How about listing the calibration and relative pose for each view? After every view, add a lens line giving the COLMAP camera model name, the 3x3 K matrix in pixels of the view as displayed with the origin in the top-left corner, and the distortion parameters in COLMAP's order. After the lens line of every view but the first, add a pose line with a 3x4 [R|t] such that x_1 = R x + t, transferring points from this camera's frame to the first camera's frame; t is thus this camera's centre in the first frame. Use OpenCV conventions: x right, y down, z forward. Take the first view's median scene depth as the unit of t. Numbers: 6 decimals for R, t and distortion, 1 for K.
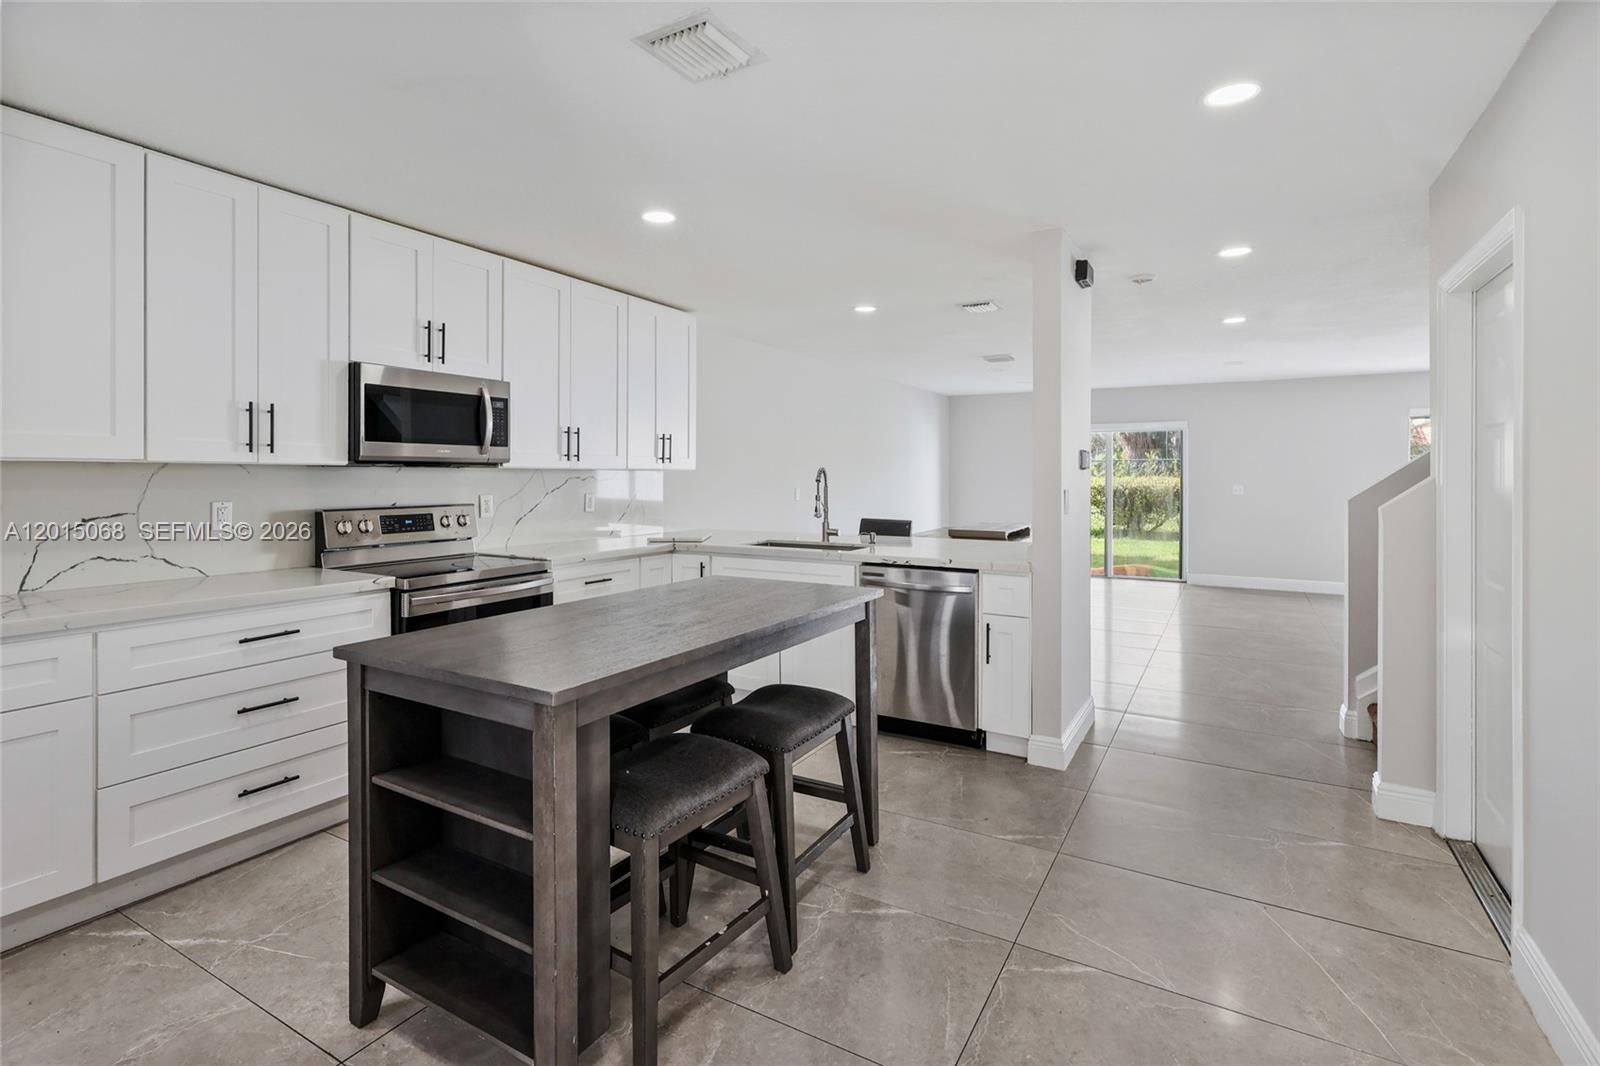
lens RADIAL K [[759.6, 0, 795.7], [0, 759.6, 476.9], [0, 0, 1]] dist [-0.003652, 0.001796]
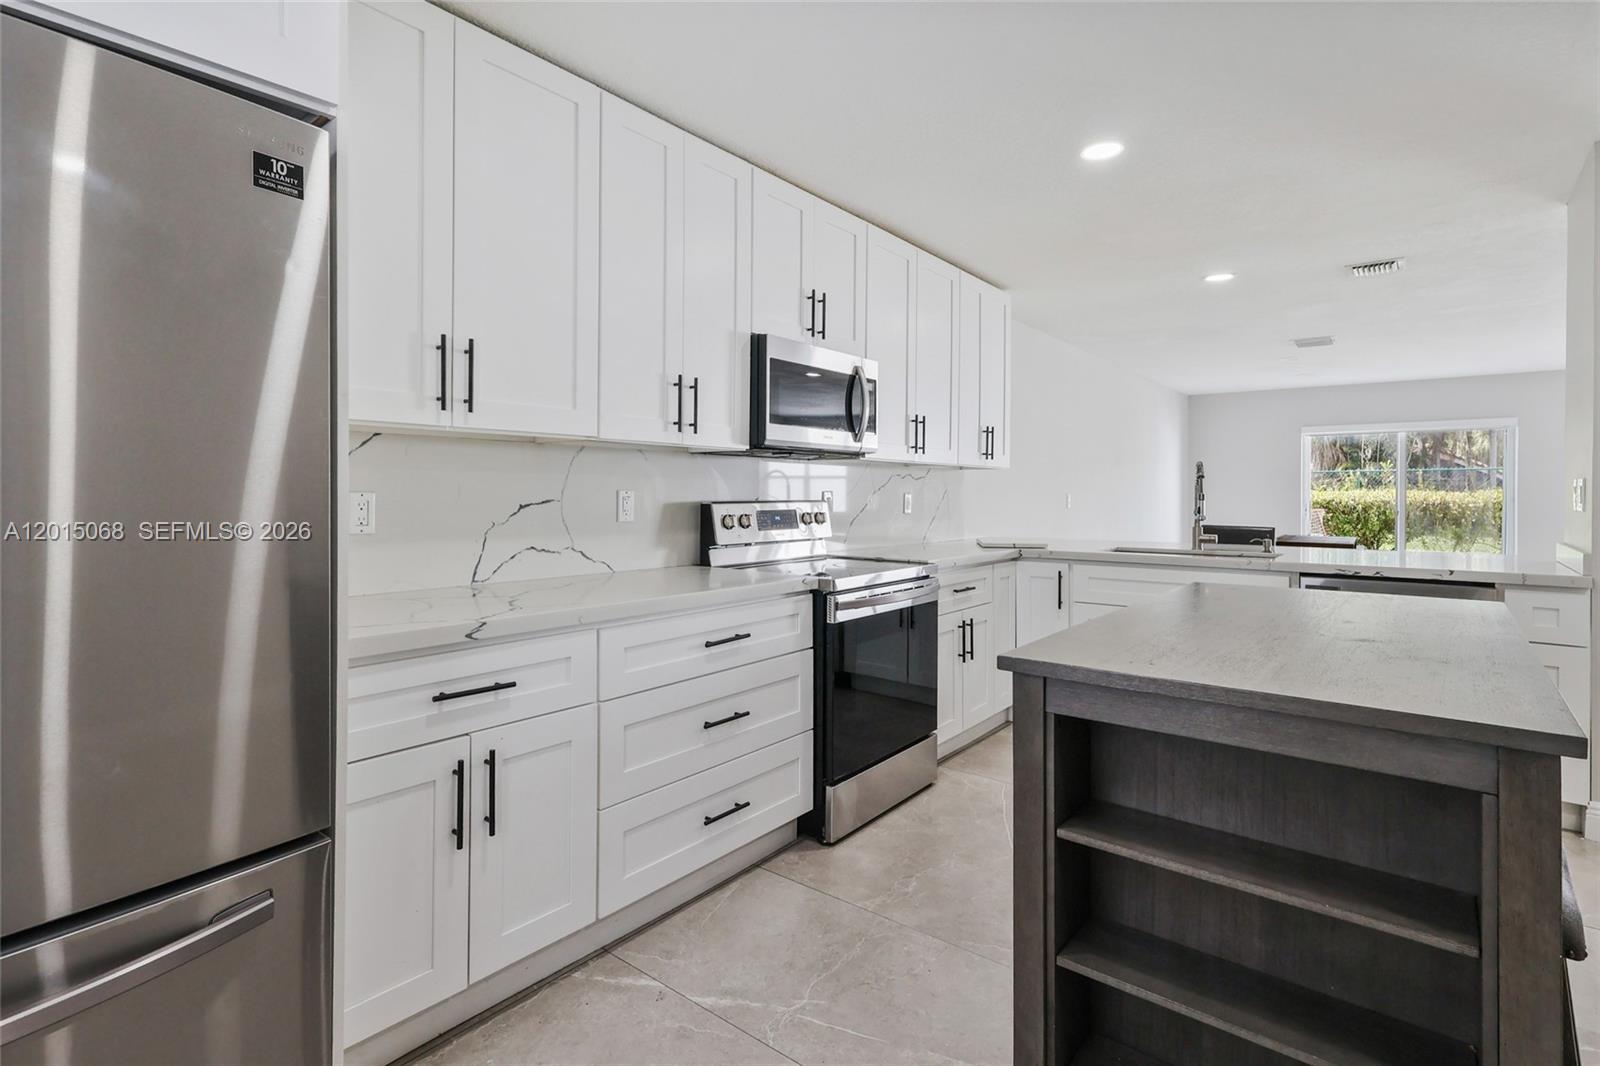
lens RADIAL K [[759.6, 0, 768.2], [0, 759.6, 496.1], [0, 0, 1]] dist [-0.003652, 0.001796]
pose [[0.986198, -0.000446, -0.165571, -0.421245], [0.000078, 0.999998, -0.002228, 0.039885], [0.165572, 0.002184, 0.986195, 0.127290]]
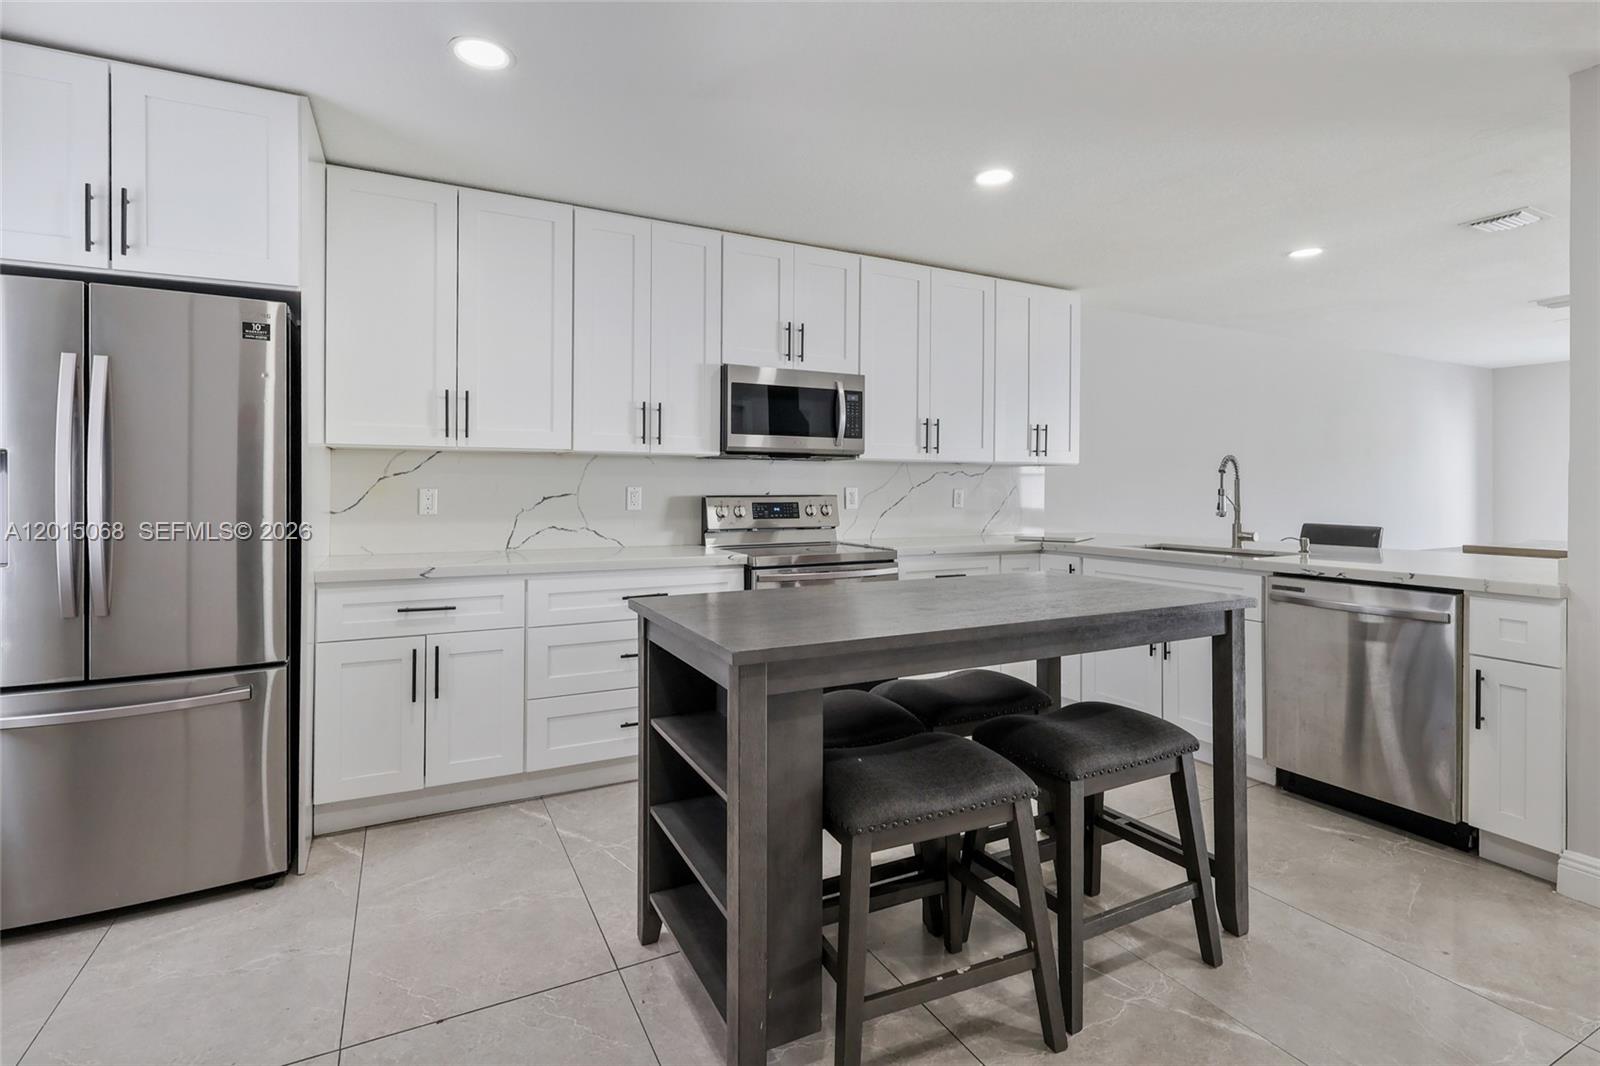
lens RADIAL K [[759.6, 0, 807.1], [0, 759.6, 491.2], [0, 0, 1]] dist [-0.003652, 0.001796]
pose [[0.839875, -0.001044, -0.542780, 0.135139], [-0.001279, 0.999992, -0.003904, 0.042353], [0.542779, 0.003973, 0.839866, 0.120182]]
